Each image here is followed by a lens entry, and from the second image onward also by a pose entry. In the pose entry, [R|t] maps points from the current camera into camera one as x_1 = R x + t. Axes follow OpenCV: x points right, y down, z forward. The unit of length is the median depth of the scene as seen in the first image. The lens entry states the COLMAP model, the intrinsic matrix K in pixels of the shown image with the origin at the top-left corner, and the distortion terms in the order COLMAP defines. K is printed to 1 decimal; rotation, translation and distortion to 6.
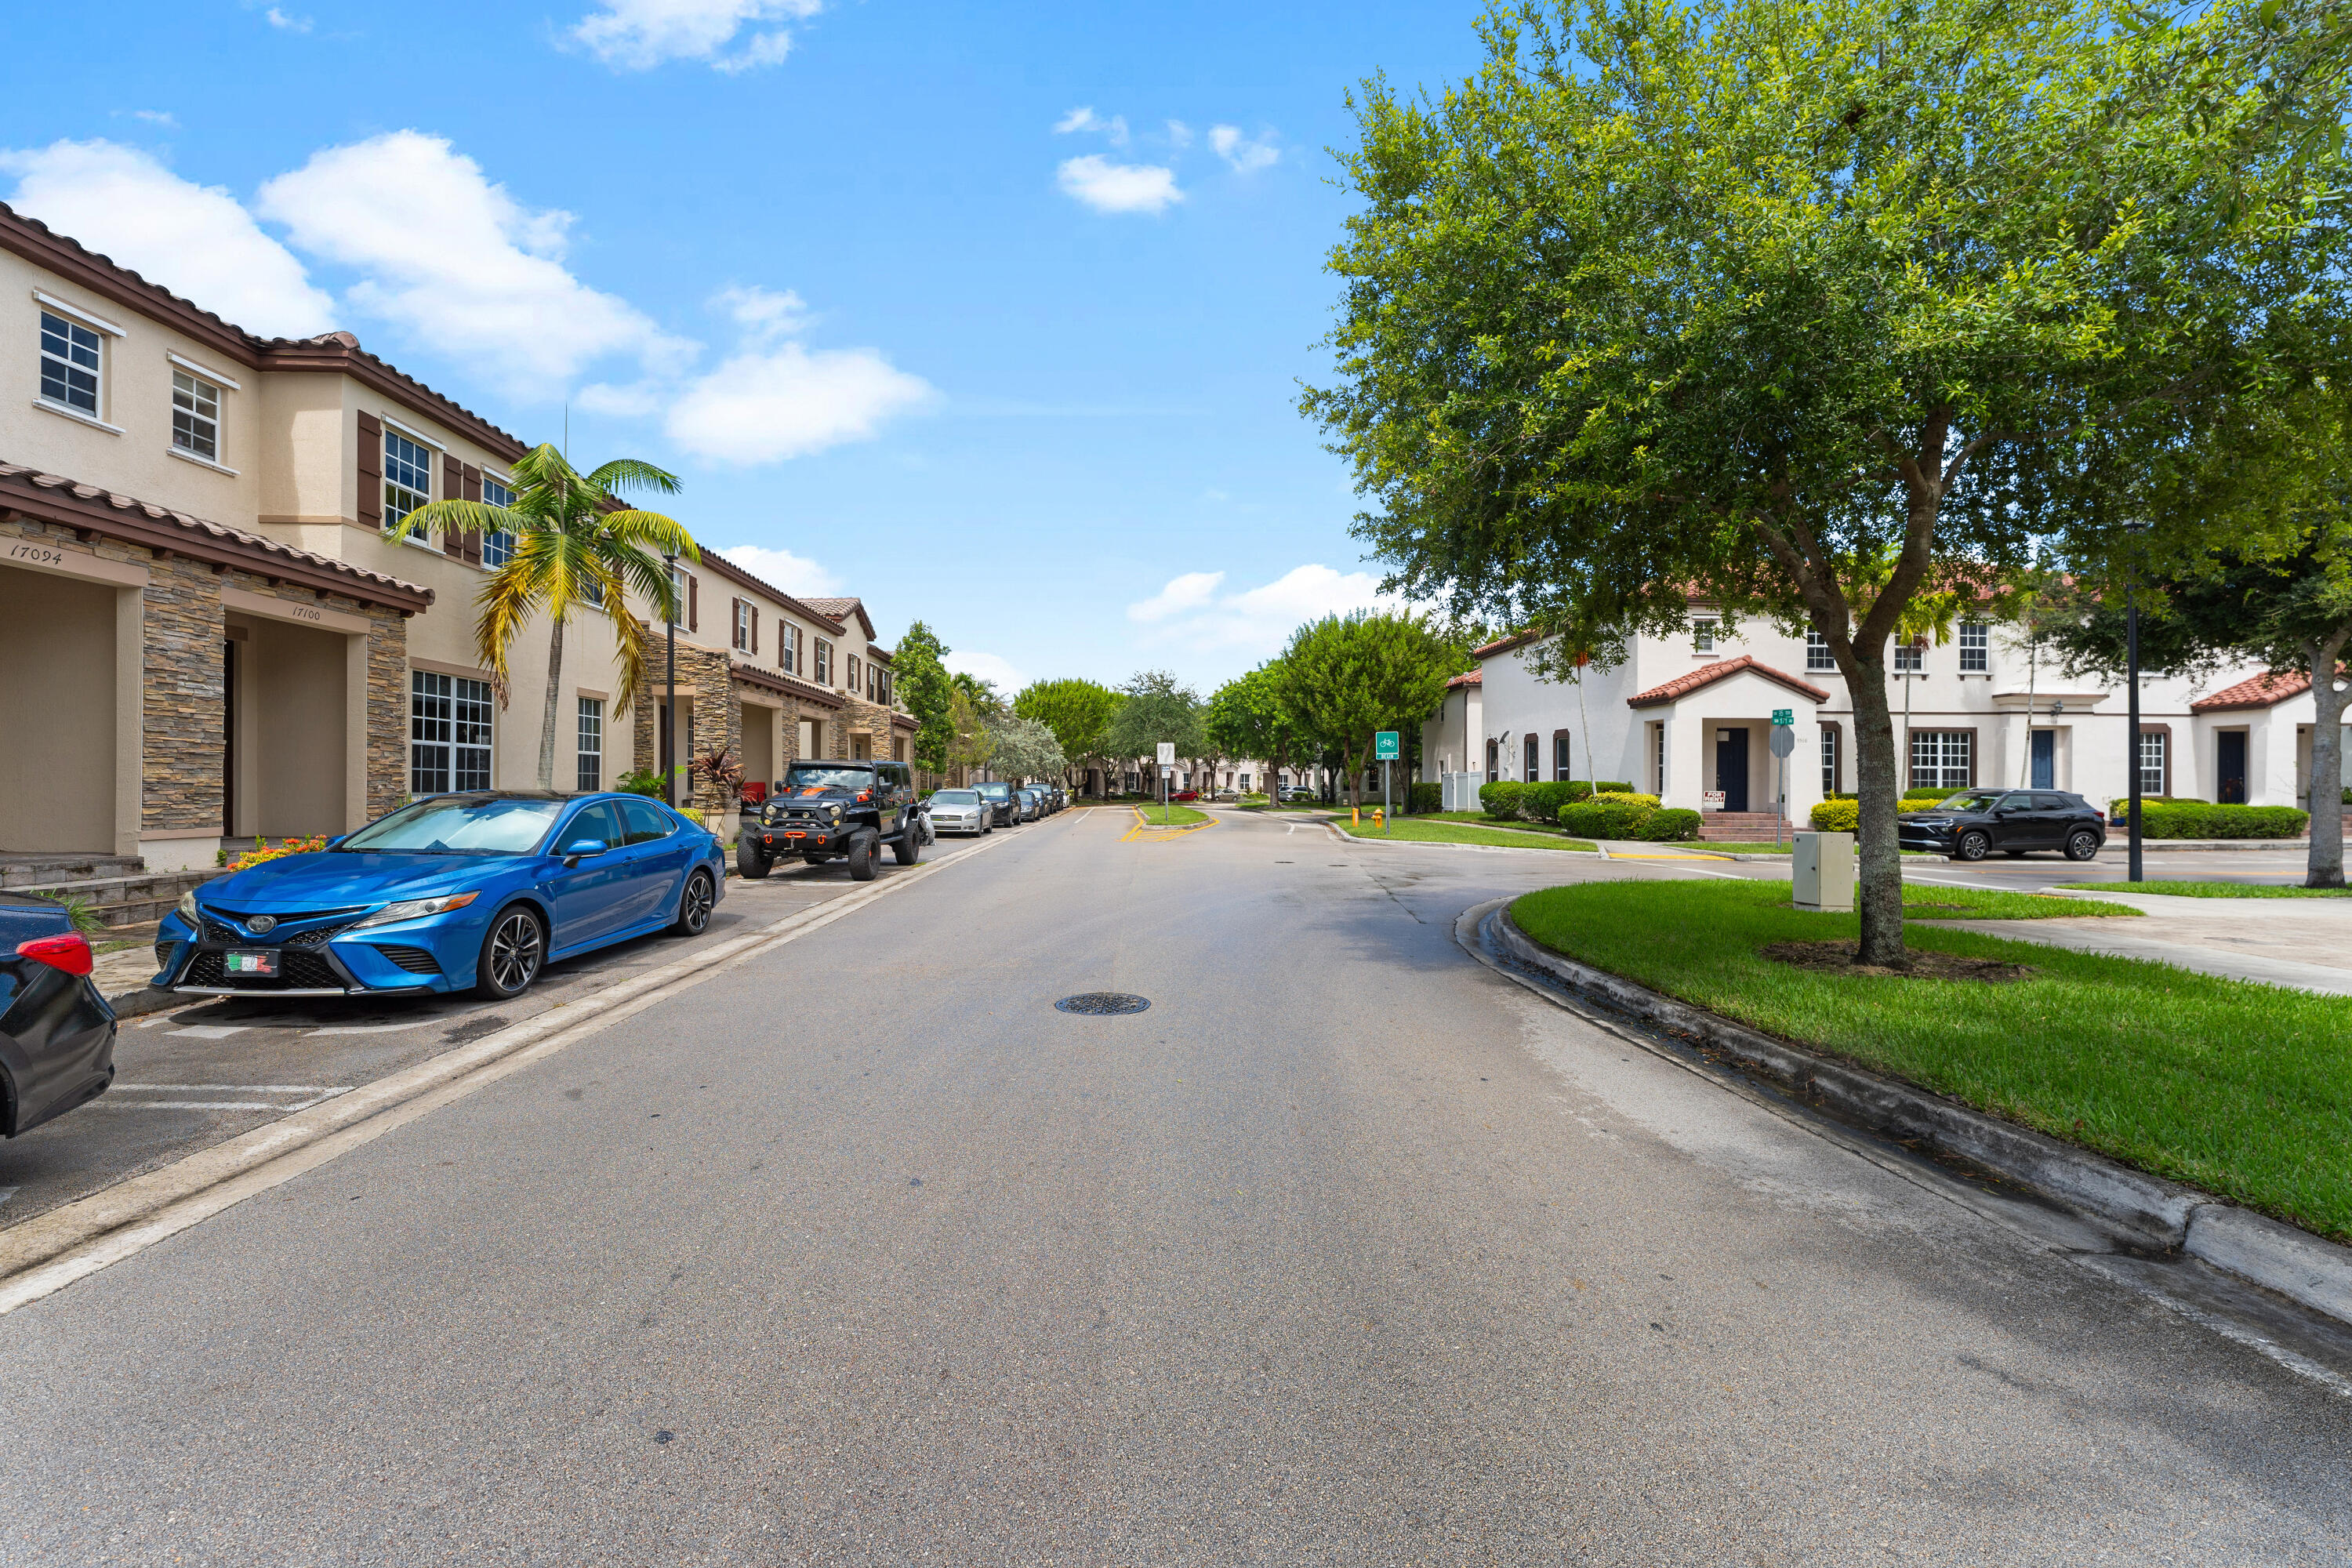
lens RADIAL K [[955.1, 0, 1183.4], [0, 955.1, 791.8], [0, 0, 1]] dist [-0.000035, -0.000749]
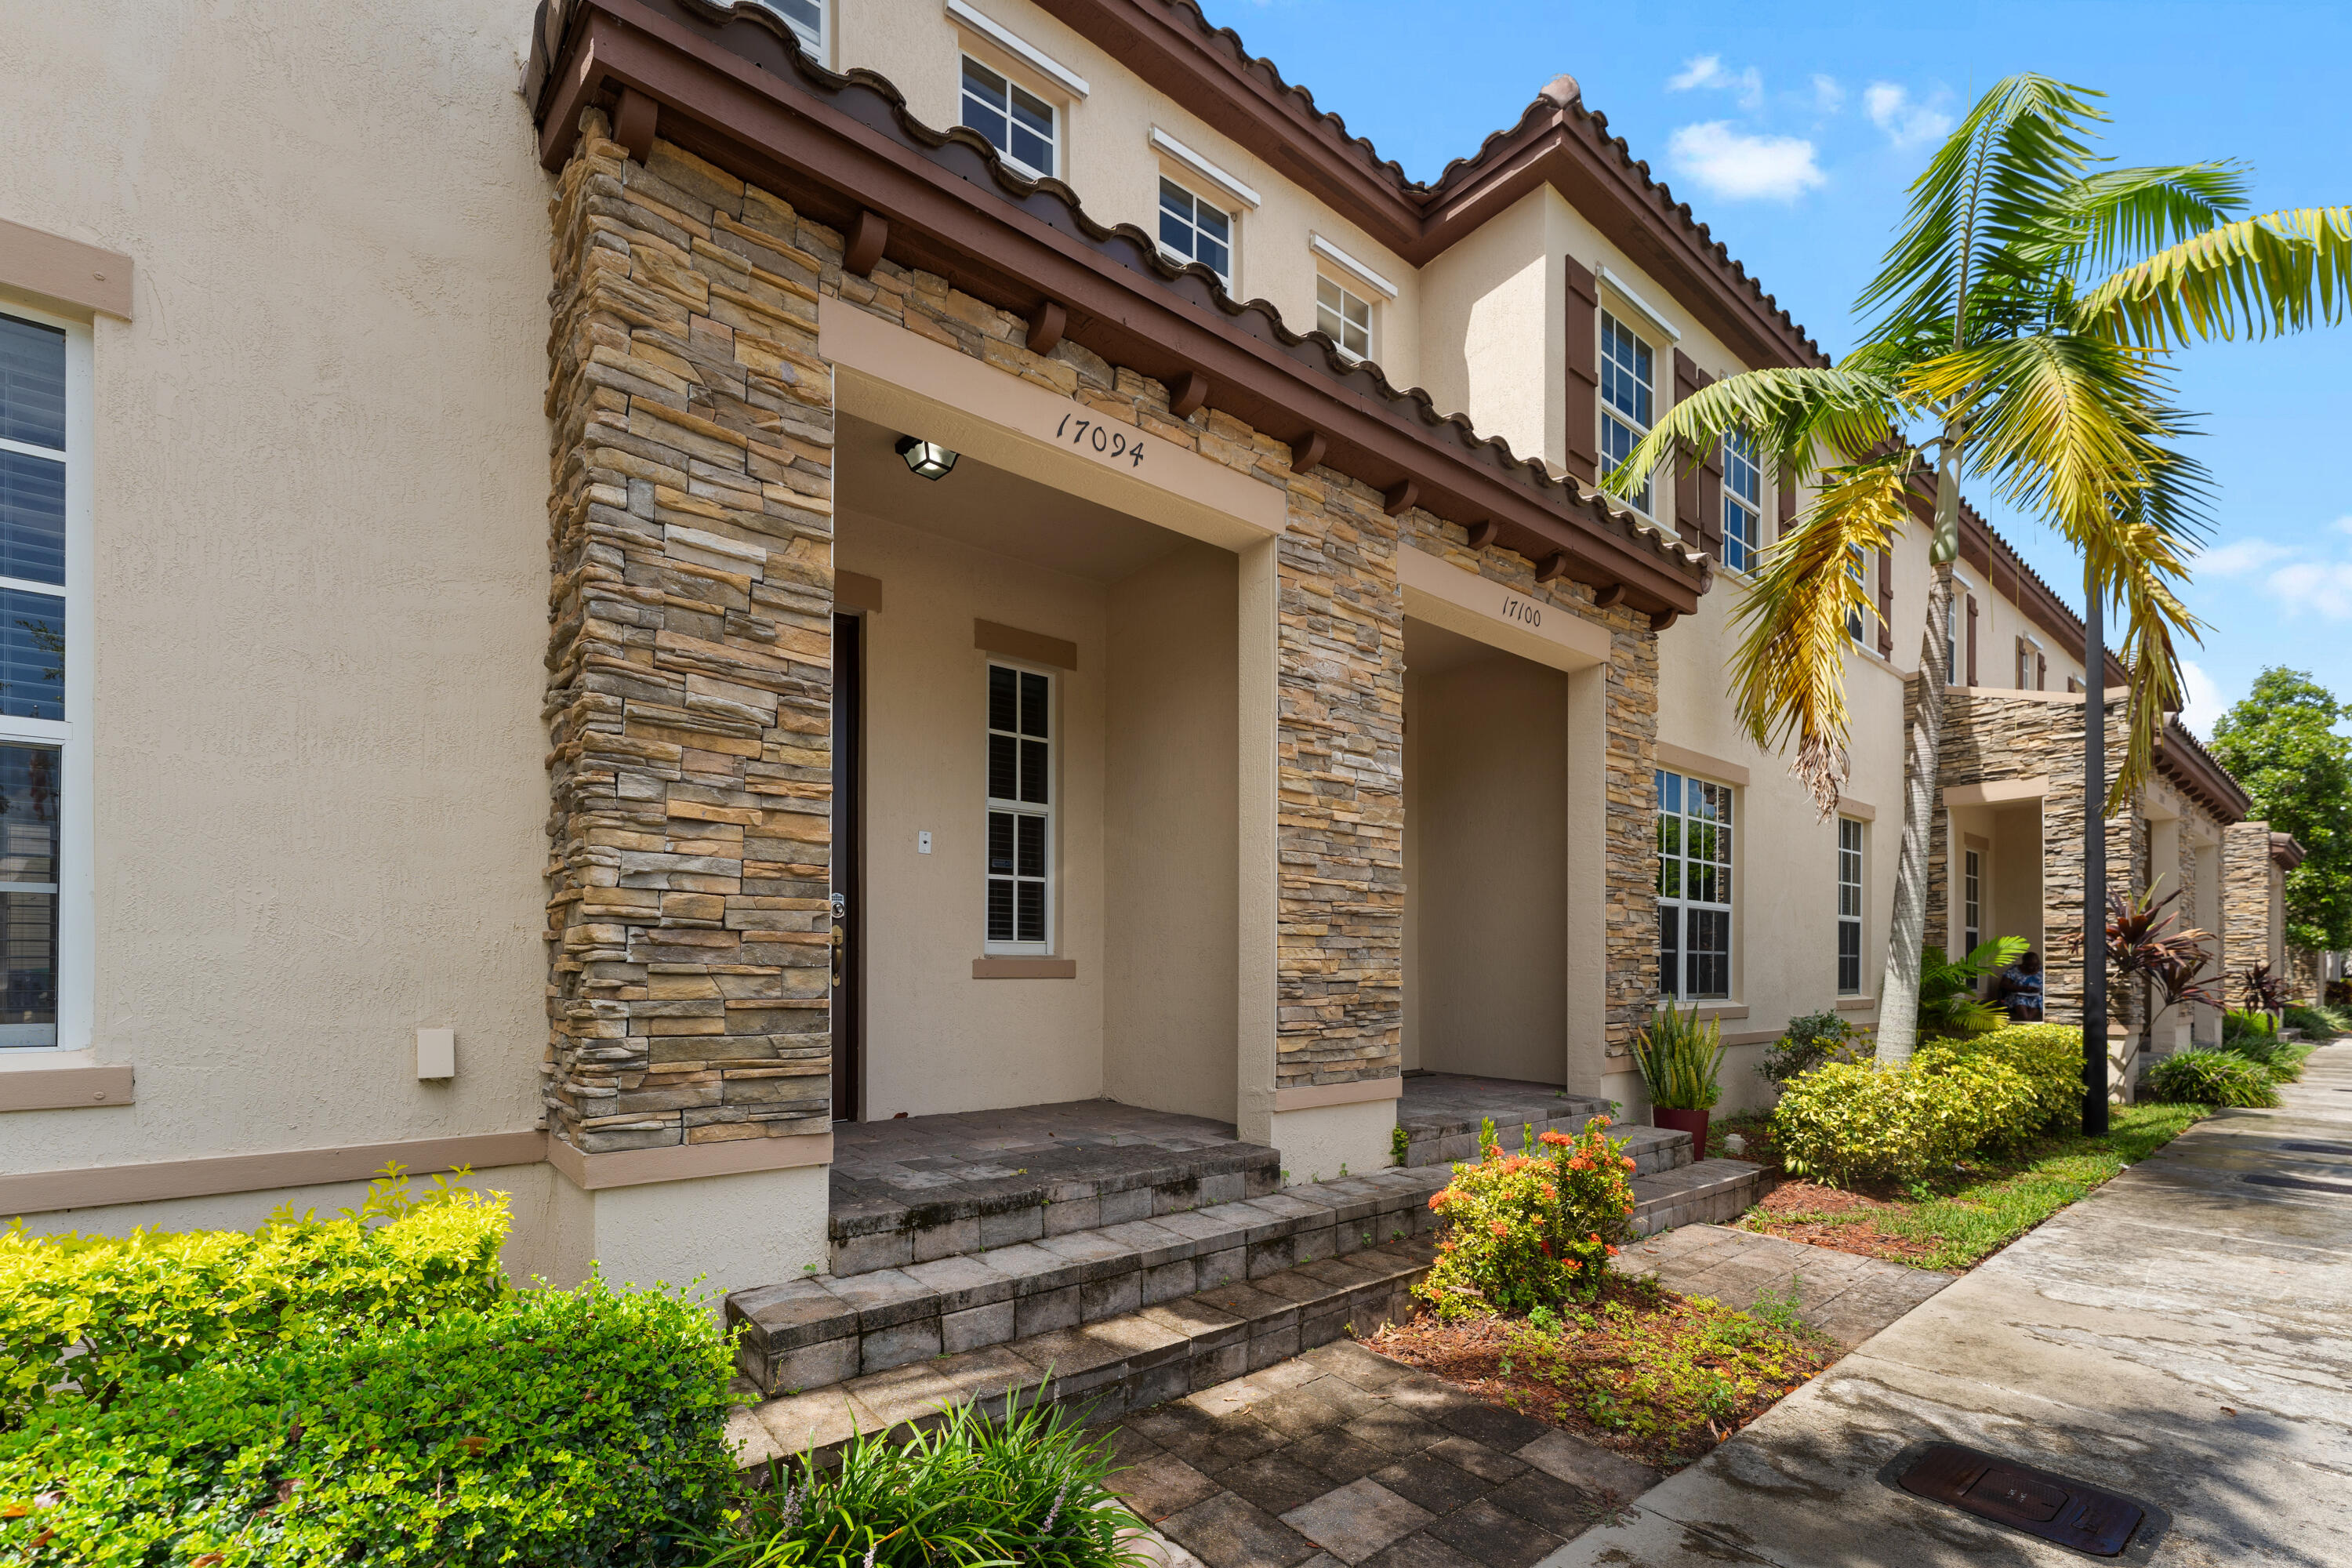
lens RADIAL K [[955.1, 0, 1166.7], [0, 955.1, 971.6], [0, 0, 1]] dist [-0.000035, -0.000749]
pose [[0.574491, -0.008778, -0.818464, -0.578453], [0.000234, 0.999944, -0.010560, -0.006883], [0.818511, 0.005875, 0.574461, 0.536805]]
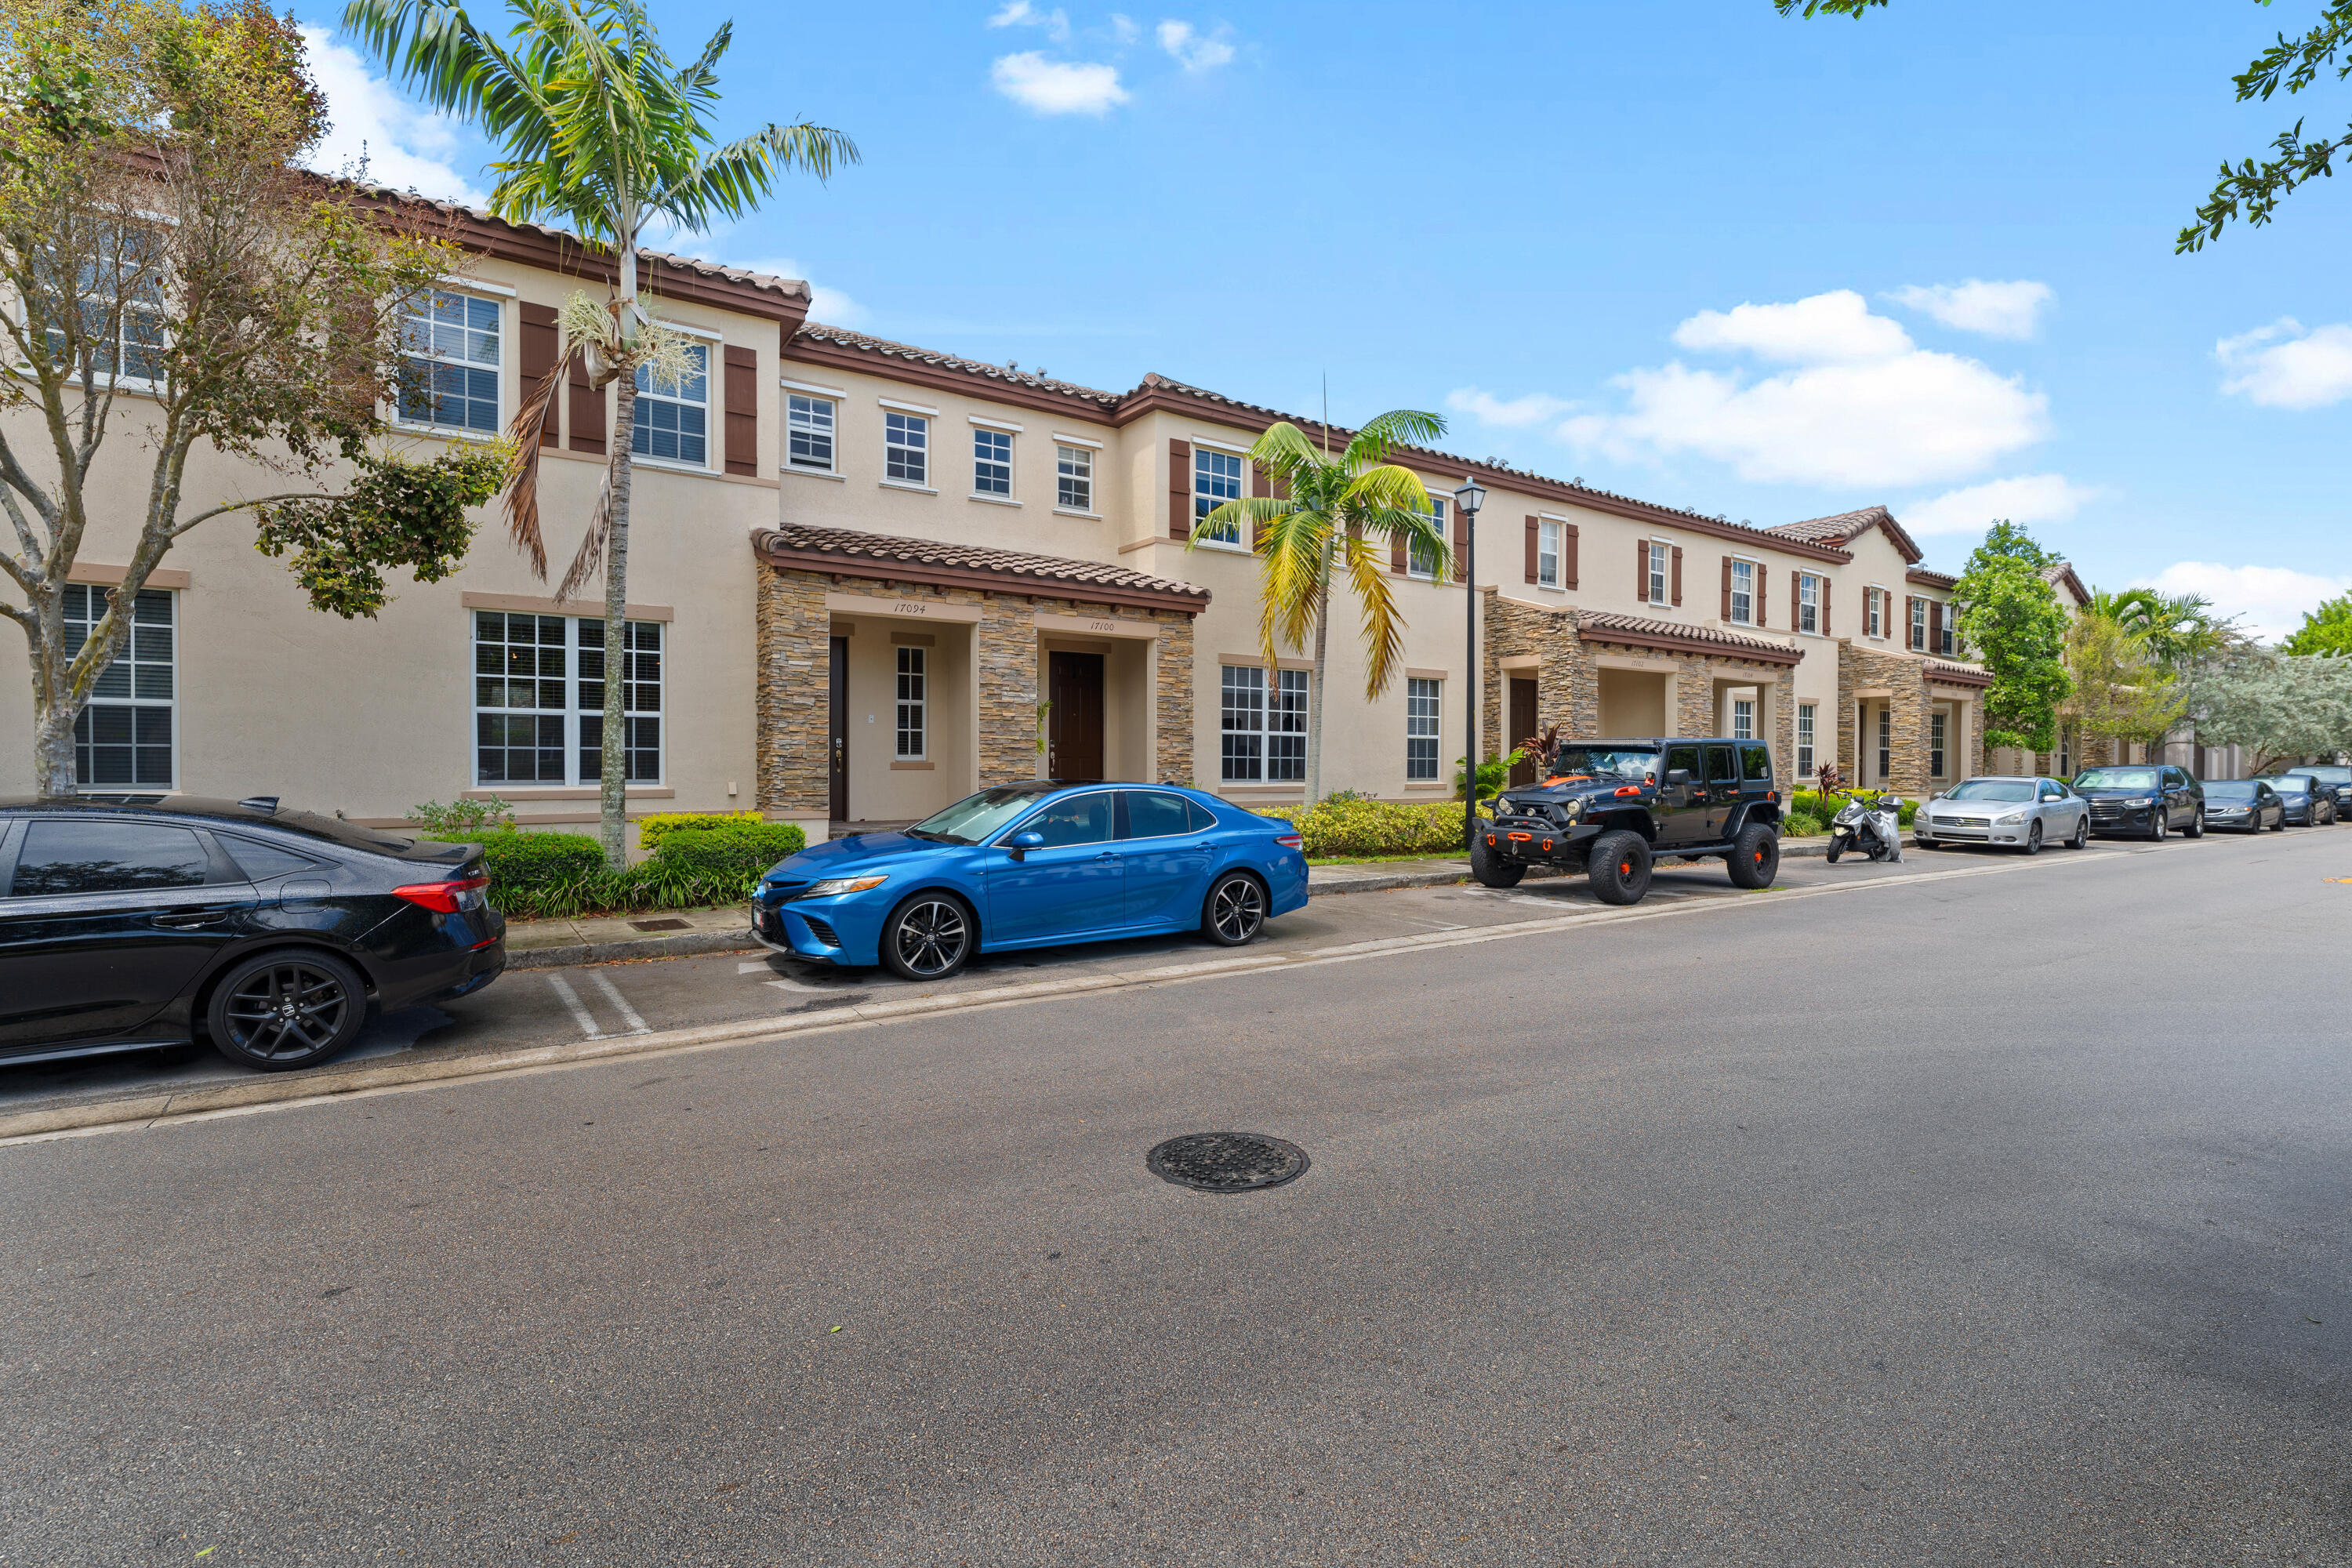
lens RADIAL K [[1101.5, 0, 1182.6], [0, 1101.5, 783.6], [0, 0, 1]] dist [0.002788, -0.000159]
pose [[0.509495, 0.012046, -0.860389, 0.268874], [-0.005086, 0.999927, 0.010987, -0.008184], [0.860458, -0.001222, 0.509519, 0.356805]]
